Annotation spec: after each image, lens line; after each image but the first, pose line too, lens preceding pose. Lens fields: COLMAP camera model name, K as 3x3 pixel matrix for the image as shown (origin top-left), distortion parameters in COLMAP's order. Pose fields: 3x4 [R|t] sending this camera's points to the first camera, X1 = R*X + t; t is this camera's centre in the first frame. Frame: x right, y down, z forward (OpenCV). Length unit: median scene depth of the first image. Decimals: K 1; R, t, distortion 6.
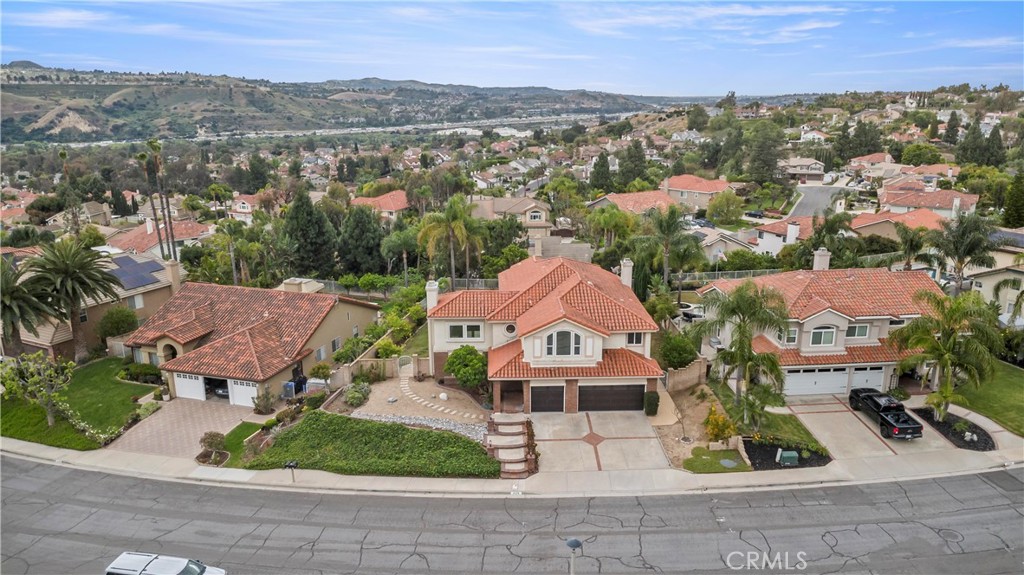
lens RADIAL K [[716.9, 0, 512.0], [0, 716.9, 287.5], [0, 0, 1]] dist [0.007008, -0.003610]
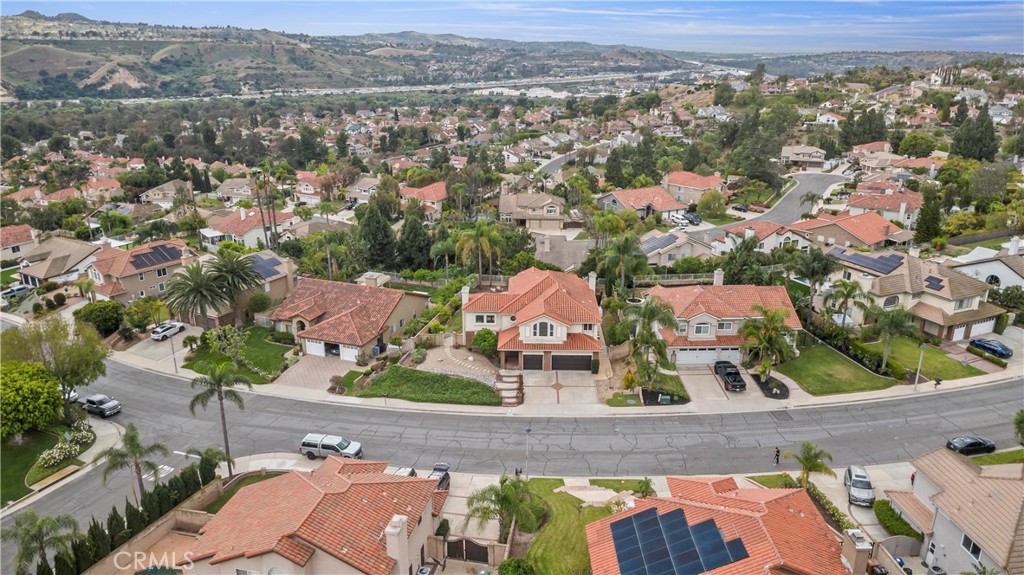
lens RADIAL K [[716.9, 0, 512.0], [0, 716.9, 287.5], [0, 0, 1]] dist [0.007008, -0.003610]
pose [[0.998653, 0.023820, -0.046095, 0.022101], [-0.021025, 0.997966, 0.060188, -0.035339], [0.047435, -0.059138, 0.997122, -0.197760]]
